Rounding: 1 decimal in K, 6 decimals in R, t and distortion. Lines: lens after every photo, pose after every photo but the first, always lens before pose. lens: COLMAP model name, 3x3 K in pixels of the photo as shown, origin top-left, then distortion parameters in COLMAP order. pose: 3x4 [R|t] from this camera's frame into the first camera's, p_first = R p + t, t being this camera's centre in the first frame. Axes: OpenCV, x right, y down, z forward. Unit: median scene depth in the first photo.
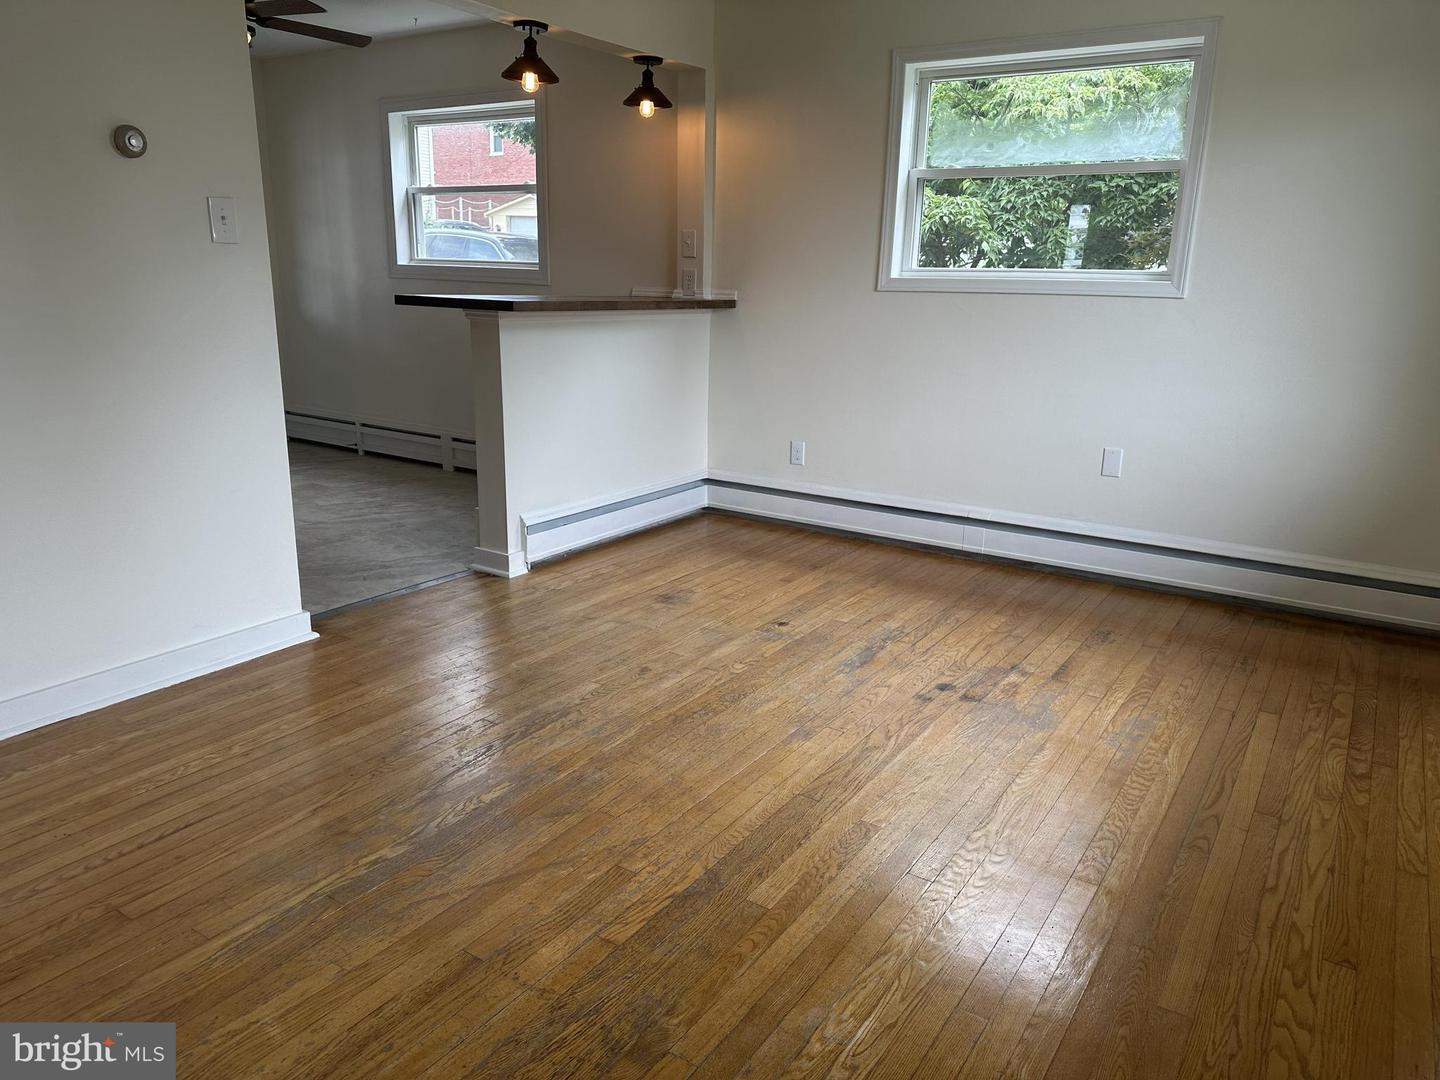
lens RADIAL K [[1000.7, 0, 715.6], [0, 1000.7, 536.7], [0, 0, 1]] dist [0.102133, -0.146255]
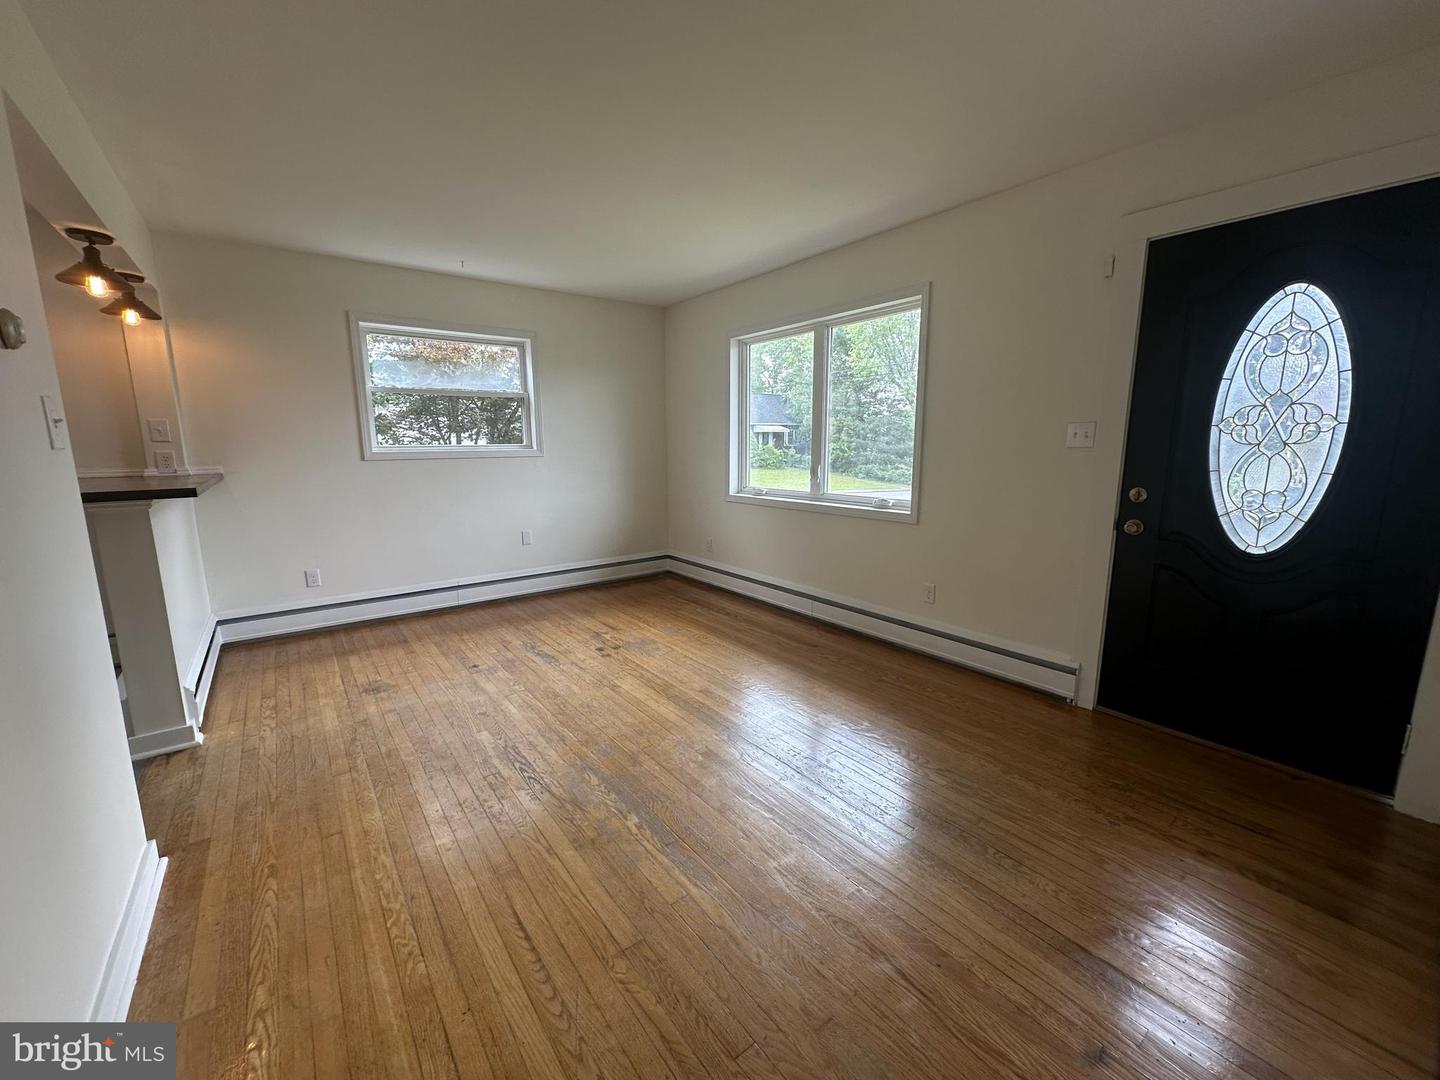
lens RADIAL K [[574.2, 0, 715.1], [0, 574.2, 541.9], [0, 0, 1]] dist [0.001615, 0.000125]
pose [[0.333465, -0.188774, 0.923670, -0.611150], [0.252000, 0.961946, 0.105620, -0.103252], [-0.908459, 0.197544, 0.368346, 0.274899]]
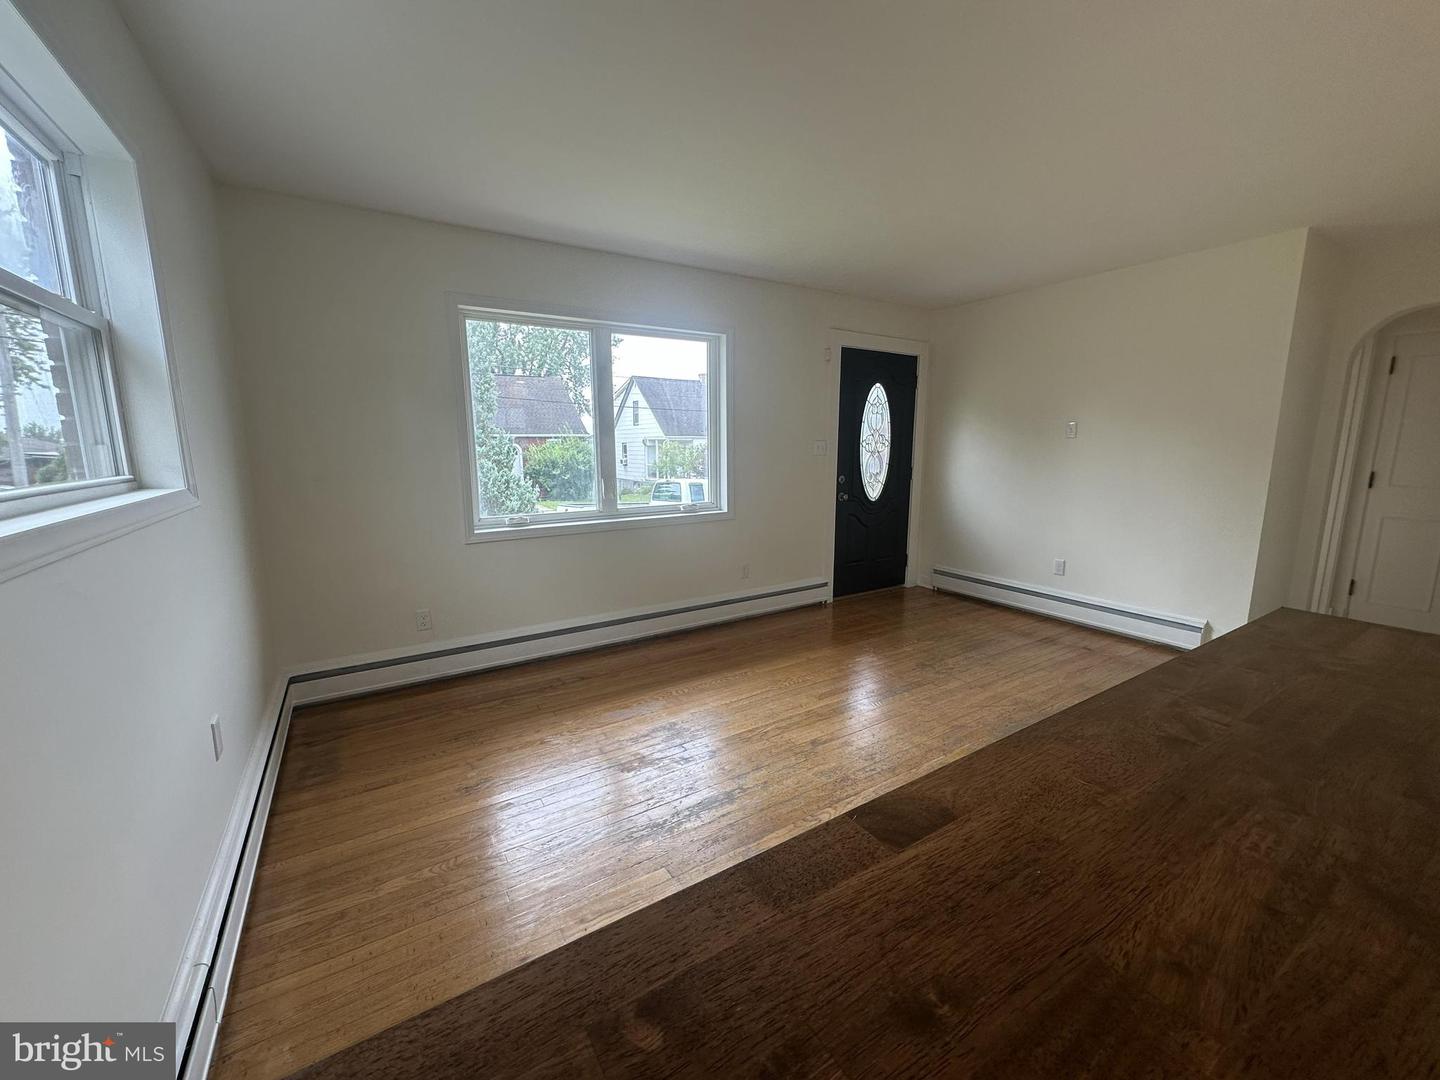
lens RADIAL K [[574.2, 0, 715.1], [0, 574.2, 541.9], [0, 0, 1]] dist [0.001615, 0.000125]
pose [[-0.907750, -0.089052, 0.409951, -0.090180], [0.090712, 0.912424, 0.399066, -0.369242], [-0.409586, 0.399440, -0.820175, 1.282357]]
